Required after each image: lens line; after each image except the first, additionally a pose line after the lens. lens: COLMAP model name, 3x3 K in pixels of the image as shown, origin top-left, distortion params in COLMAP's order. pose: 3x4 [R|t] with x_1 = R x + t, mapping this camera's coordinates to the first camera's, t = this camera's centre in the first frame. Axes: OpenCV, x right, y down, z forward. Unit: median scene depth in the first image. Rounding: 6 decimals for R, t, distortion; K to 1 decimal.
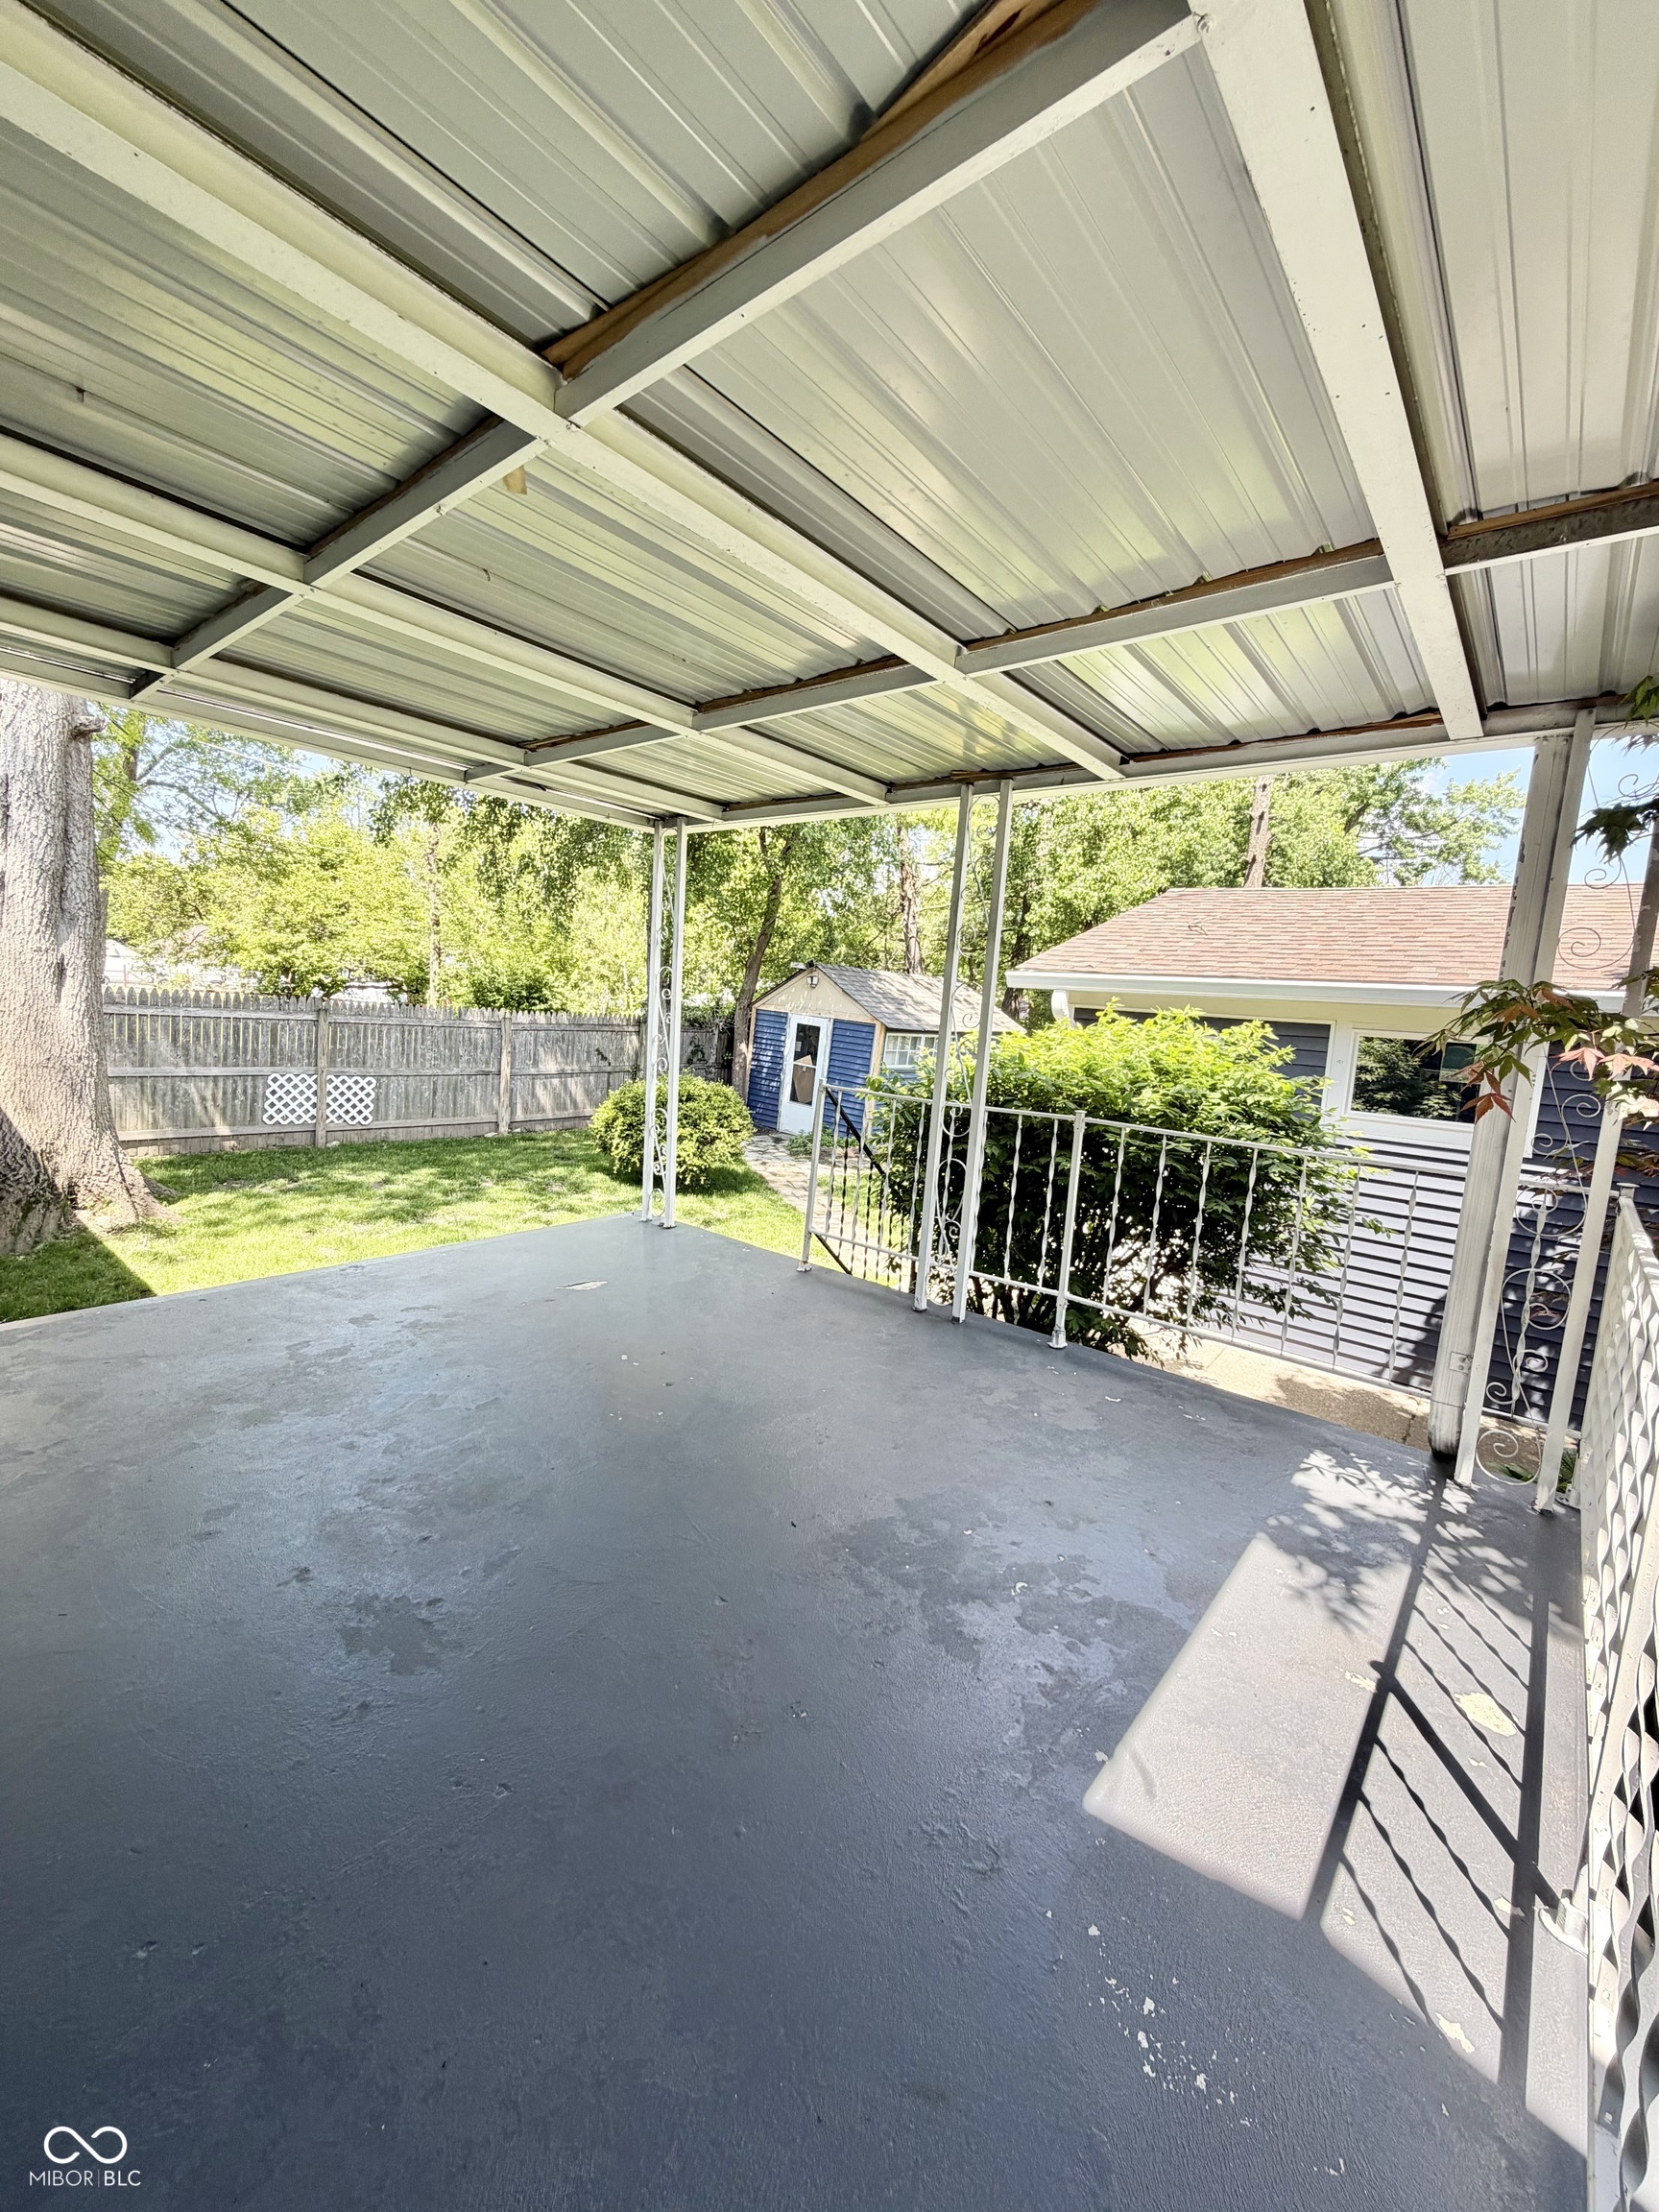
lens RADIAL K [[881.8, 0, 829.5], [0, 881.8, 1106.0], [0, 0, 1]] dist [0.000427, 0.000208]
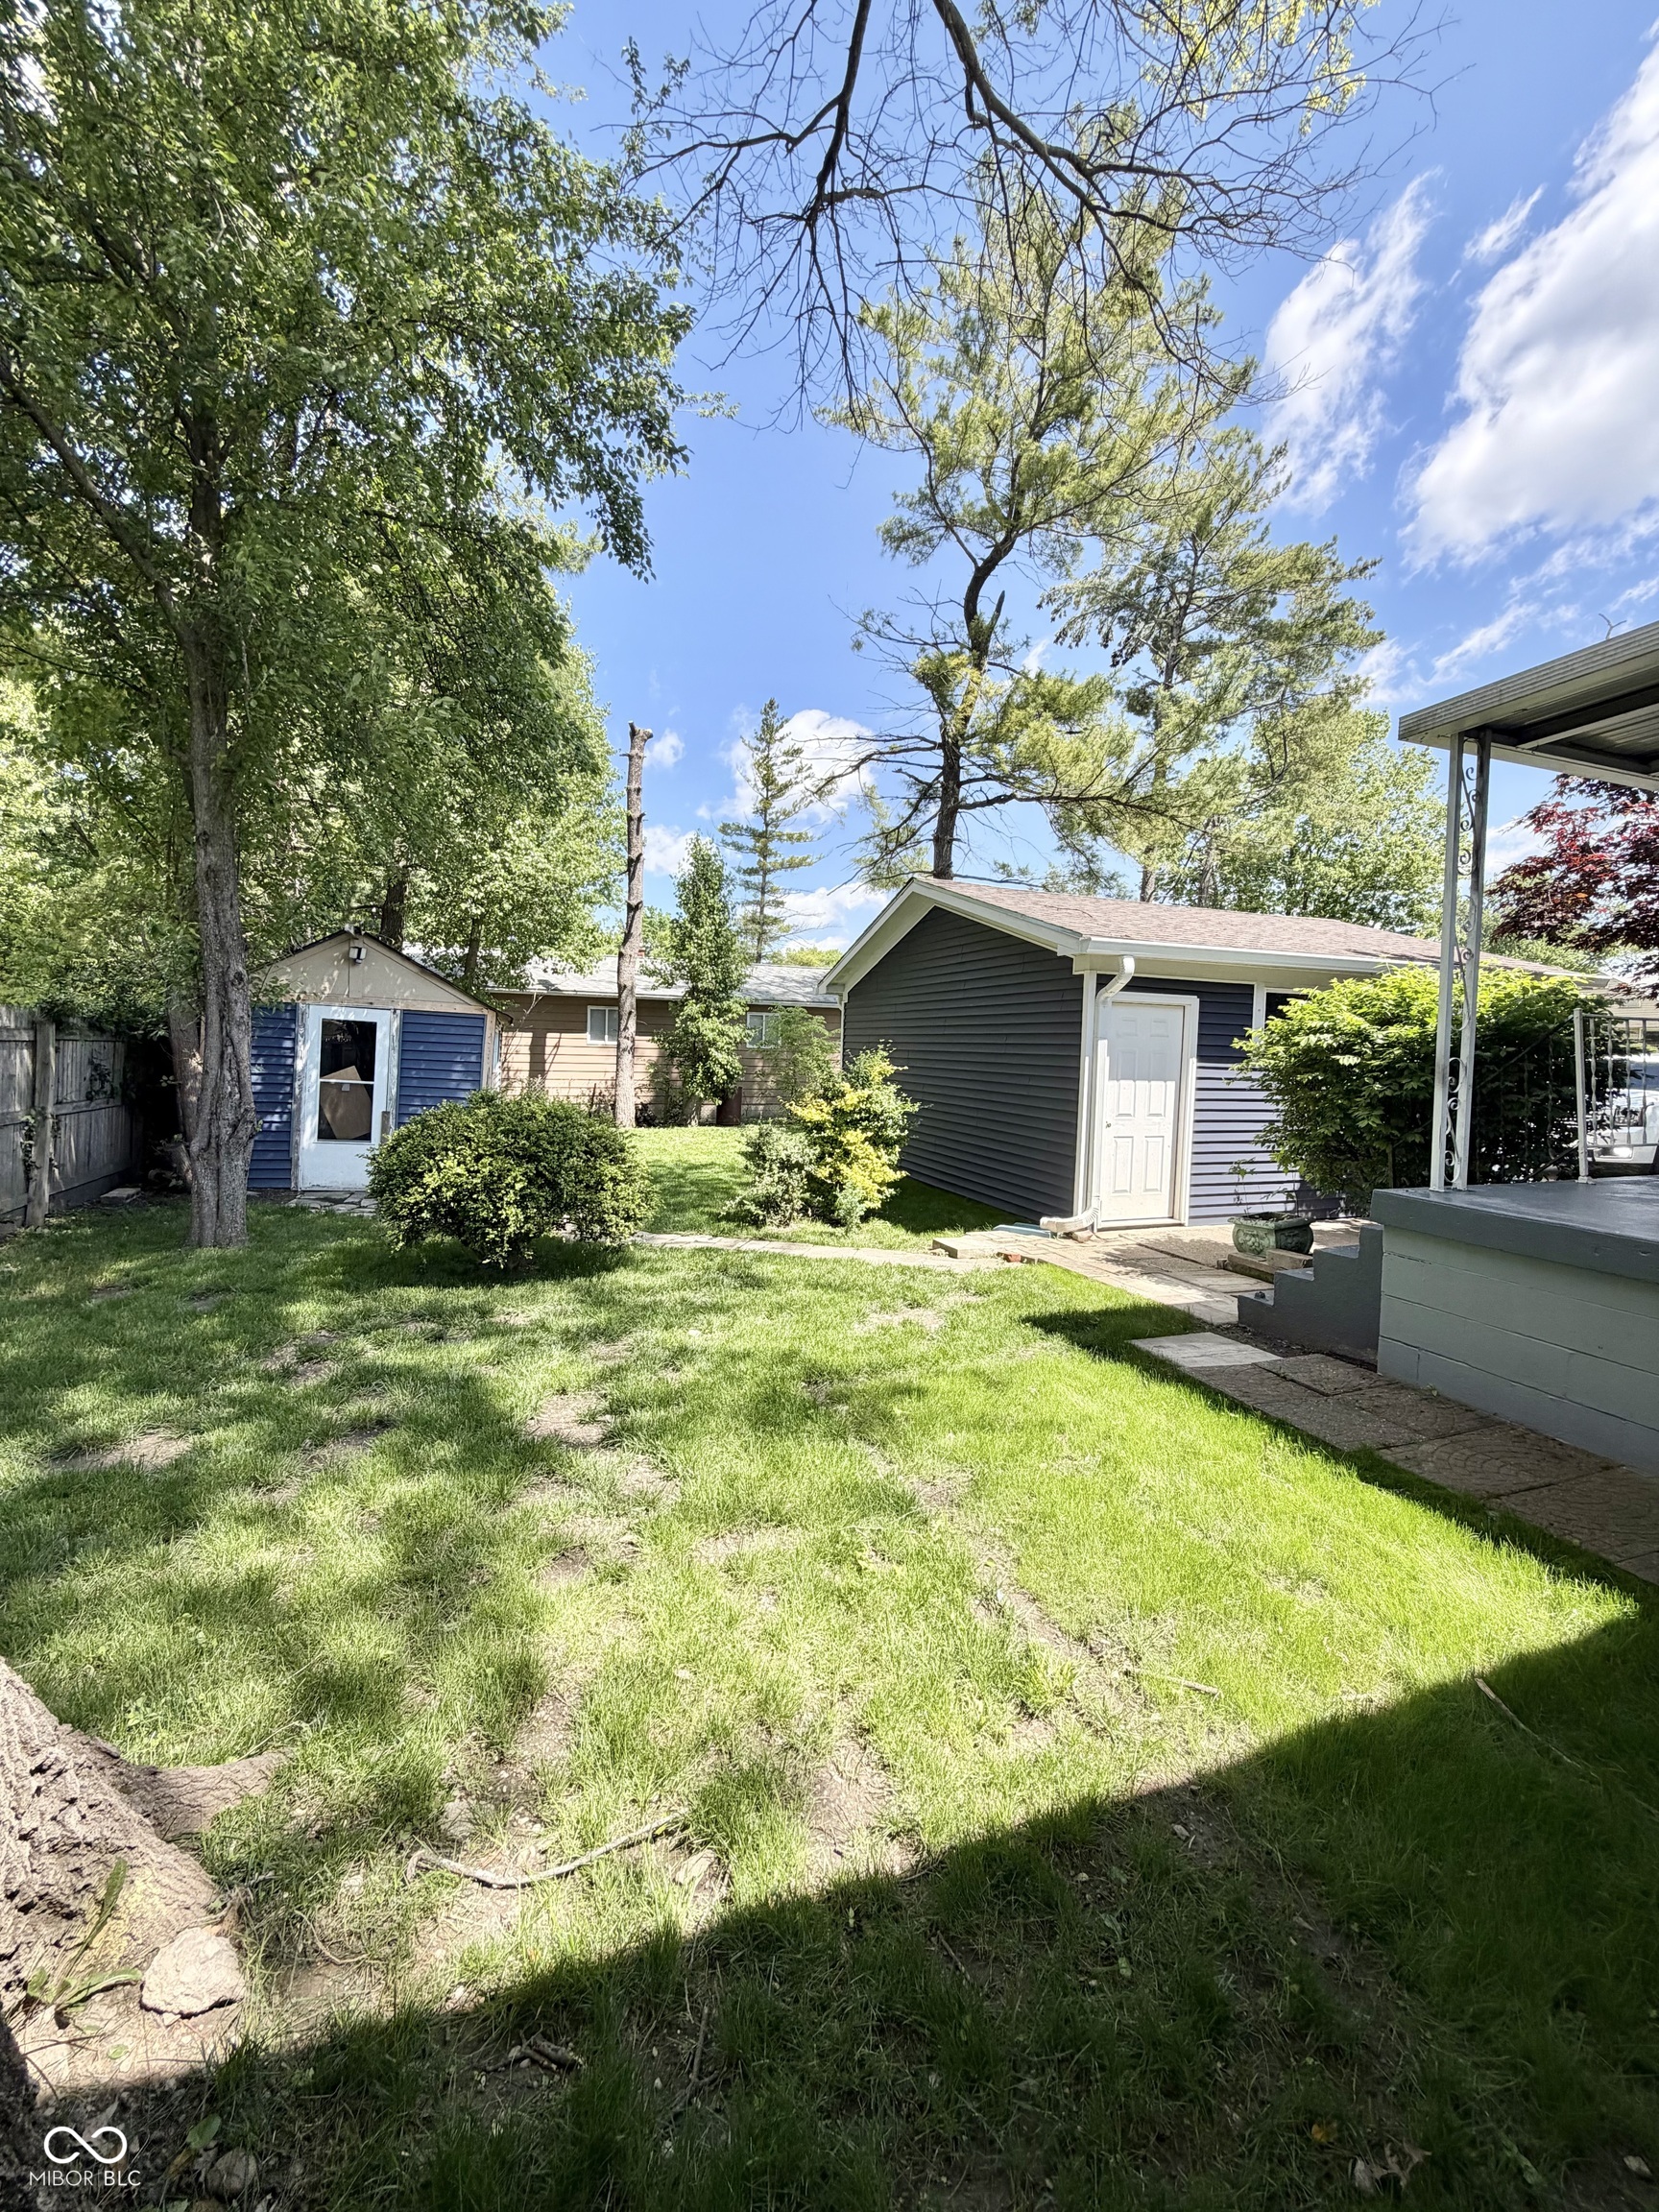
lens RADIAL K [[881.8, 0, 829.5], [0, 881.8, 1106.0], [0, 0, 1]] dist [0.000427, 0.000208]
pose [[0.511102, -0.109796, 0.852479, -0.412755], [0.111293, 0.991912, 0.061029, -0.028711], [-0.852285, 0.063682, 0.519187, 0.345792]]
